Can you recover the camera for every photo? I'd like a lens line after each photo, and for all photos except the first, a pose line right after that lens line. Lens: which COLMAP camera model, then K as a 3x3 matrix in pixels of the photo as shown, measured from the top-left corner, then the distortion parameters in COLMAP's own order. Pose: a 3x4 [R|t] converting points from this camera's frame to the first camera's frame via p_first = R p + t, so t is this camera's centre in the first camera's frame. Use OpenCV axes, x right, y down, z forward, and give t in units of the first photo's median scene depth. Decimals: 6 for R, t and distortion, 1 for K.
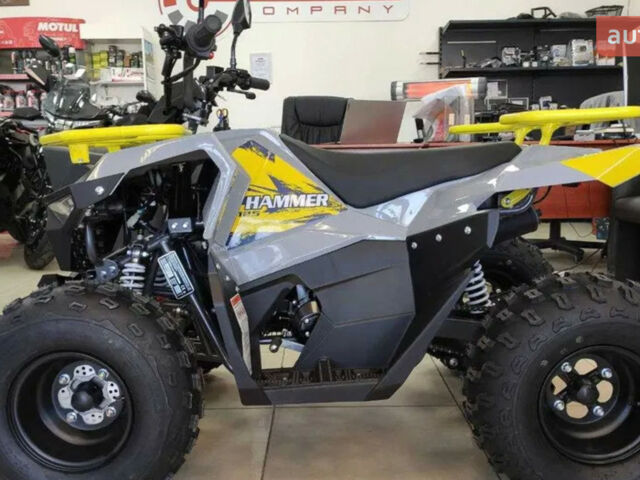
lens RADIAL K [[670.2, 0, 320.0], [0, 670.2, 240.0], [0, 0, 1]] dist [0.146169, -0.214467]
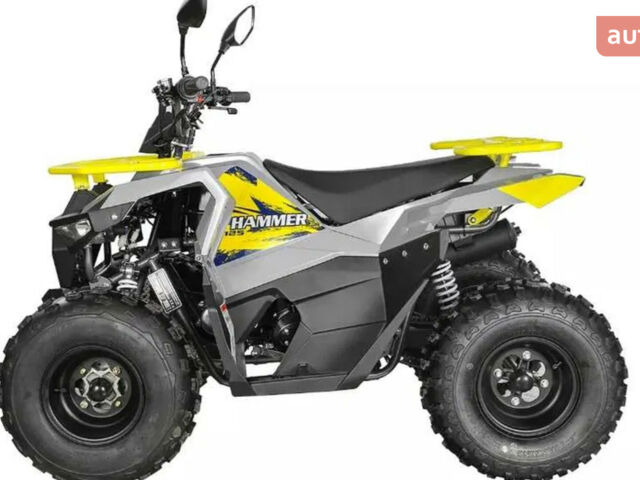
lens RADIAL K [[670.2, 0, 320.0], [0, 670.2, 240.0], [0, 0, 1]] dist [0.146169, -0.214467]
pose [[0.999623, -0.008664, 0.026071, 0.019074], [0.009335, 0.999625, -0.025735, 0.006657], [-0.025838, 0.025969, 0.999329, -0.316820]]
